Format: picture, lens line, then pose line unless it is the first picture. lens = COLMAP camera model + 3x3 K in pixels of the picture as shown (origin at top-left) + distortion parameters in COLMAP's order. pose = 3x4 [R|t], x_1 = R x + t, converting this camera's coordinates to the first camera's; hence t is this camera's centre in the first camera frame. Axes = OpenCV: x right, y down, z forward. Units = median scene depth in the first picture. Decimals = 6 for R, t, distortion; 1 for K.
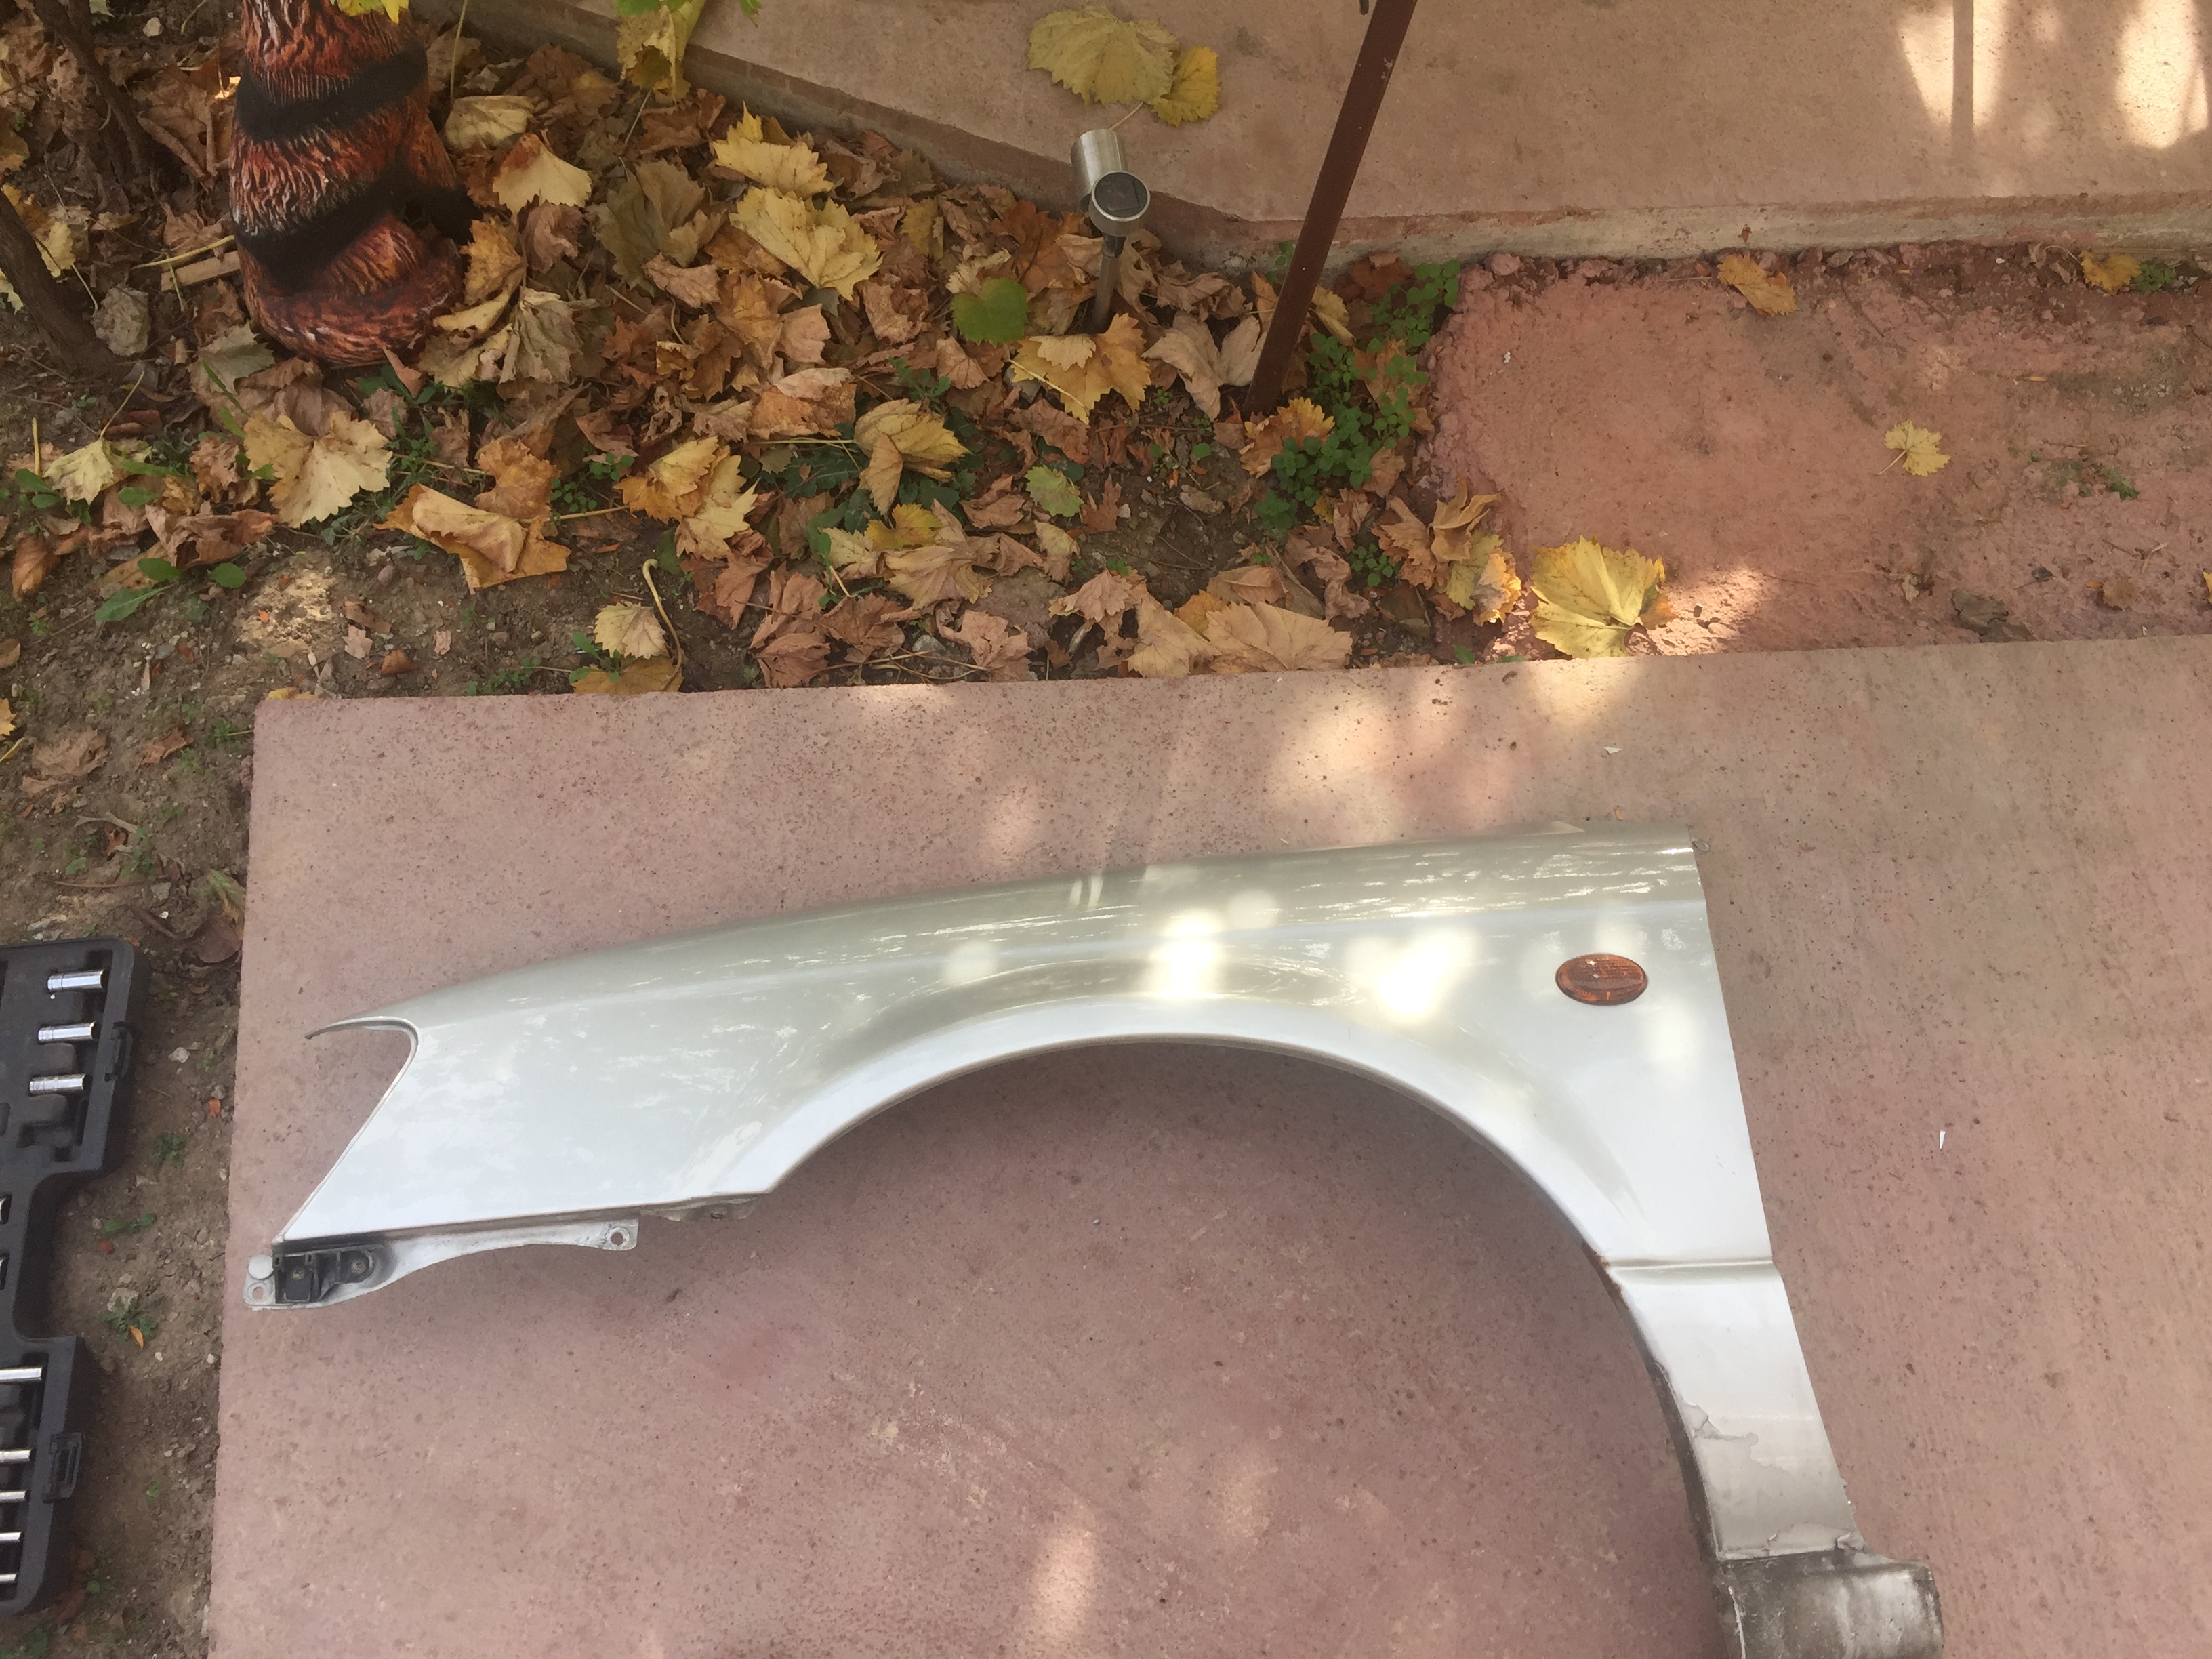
lens RADIAL K [[1898.2, 0, 1106.0], [0, 1898.2, 829.5], [0, 0, 1]] dist [0.082295, -0.123247]
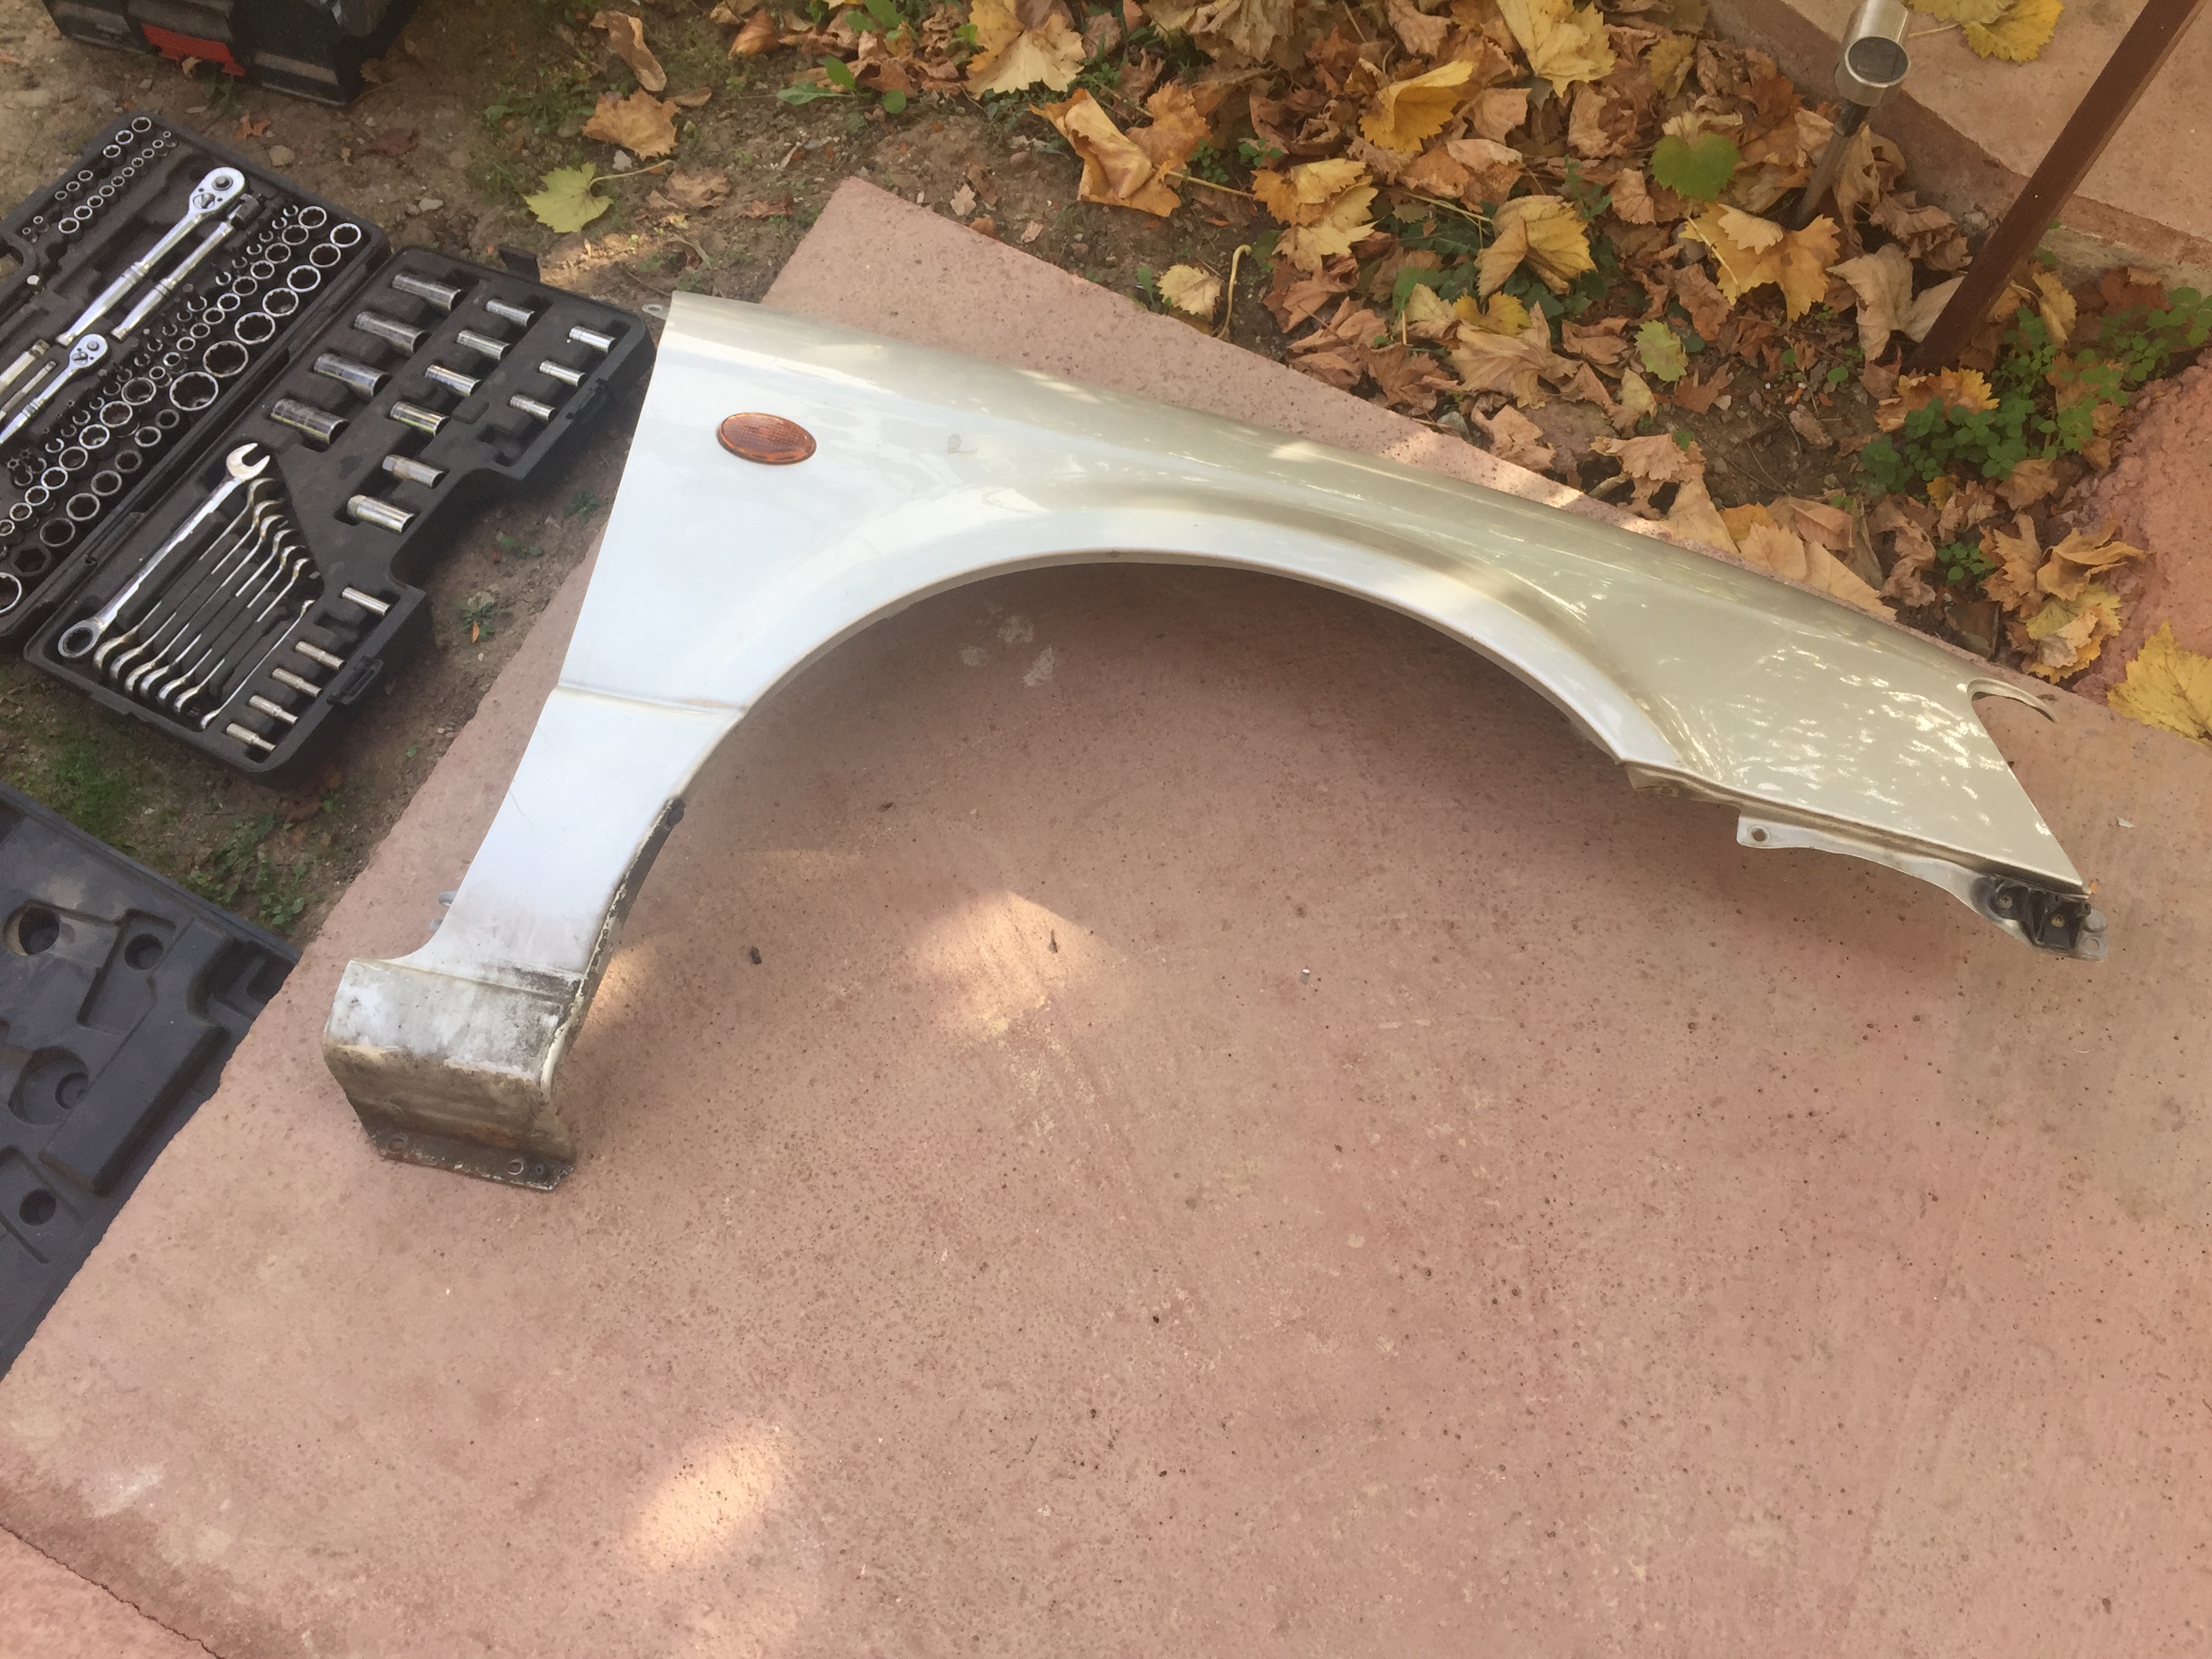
lens RADIAL K [[1898.2, 0, 1106.0], [0, 1898.2, 829.5], [0, 0, 1]] dist [0.082295, -0.123247]
pose [[0.840587, 0.451384, -0.299442, 0.130065], [-0.470750, 0.882227, 0.008406, 0.147674], [0.267970, 0.133896, 0.954078, 0.070527]]
